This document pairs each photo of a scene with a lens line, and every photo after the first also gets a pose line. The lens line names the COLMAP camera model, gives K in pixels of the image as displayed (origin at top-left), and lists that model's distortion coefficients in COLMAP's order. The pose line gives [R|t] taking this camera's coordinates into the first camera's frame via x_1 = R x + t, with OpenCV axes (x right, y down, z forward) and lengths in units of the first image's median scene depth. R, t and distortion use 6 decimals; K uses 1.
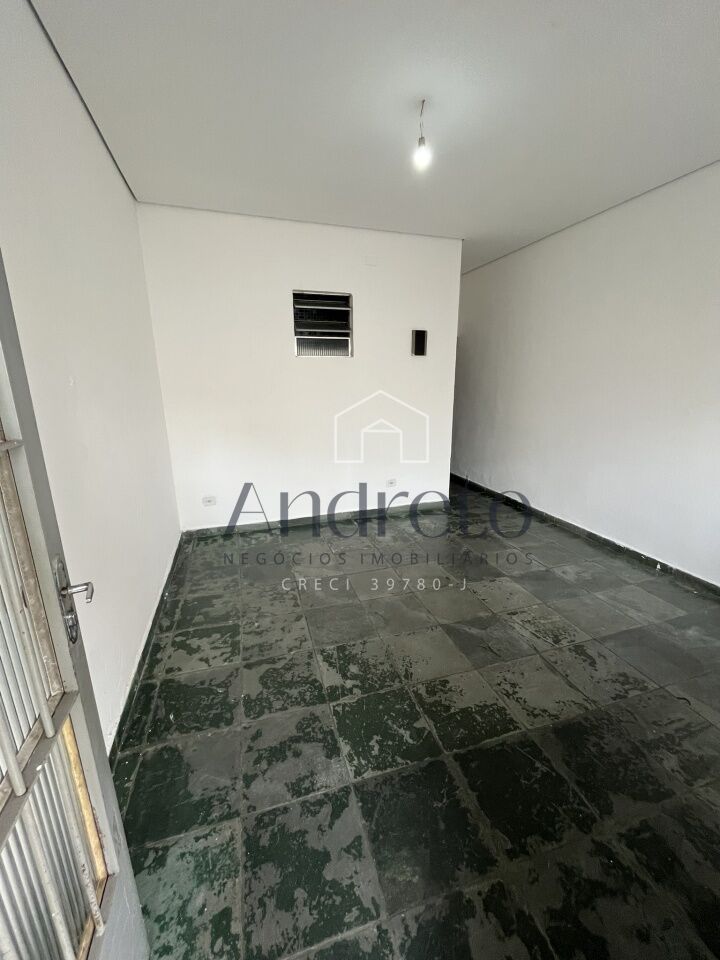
lens RADIAL K [[389.9, 0, 360.1], [0, 389.9, 479.7], [0, 0, 1]] dist [-0.003476, -0.000346]
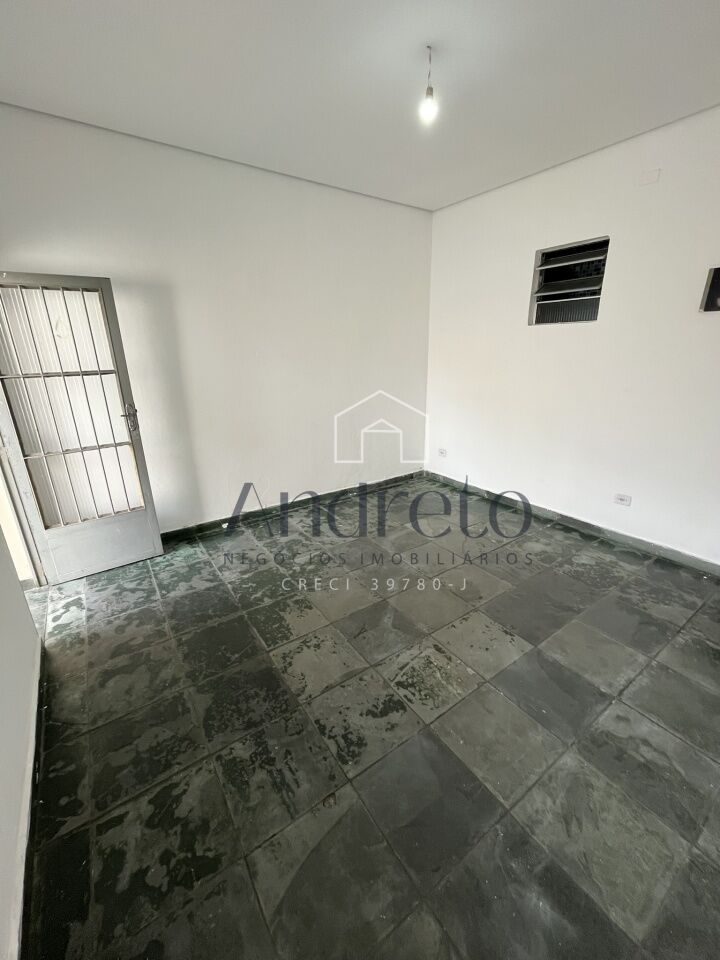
lens RADIAL K [[389.9, 0, 359.7], [0, 389.9, 479.4], [0, 0, 1]] dist [-0.003476, -0.000346]
pose [[0.297739, 0.306014, -0.904272, 1.209040], [-0.227787, 0.942644, 0.243999, -0.190577], [0.927073, 0.133333, 0.350368, 0.638231]]
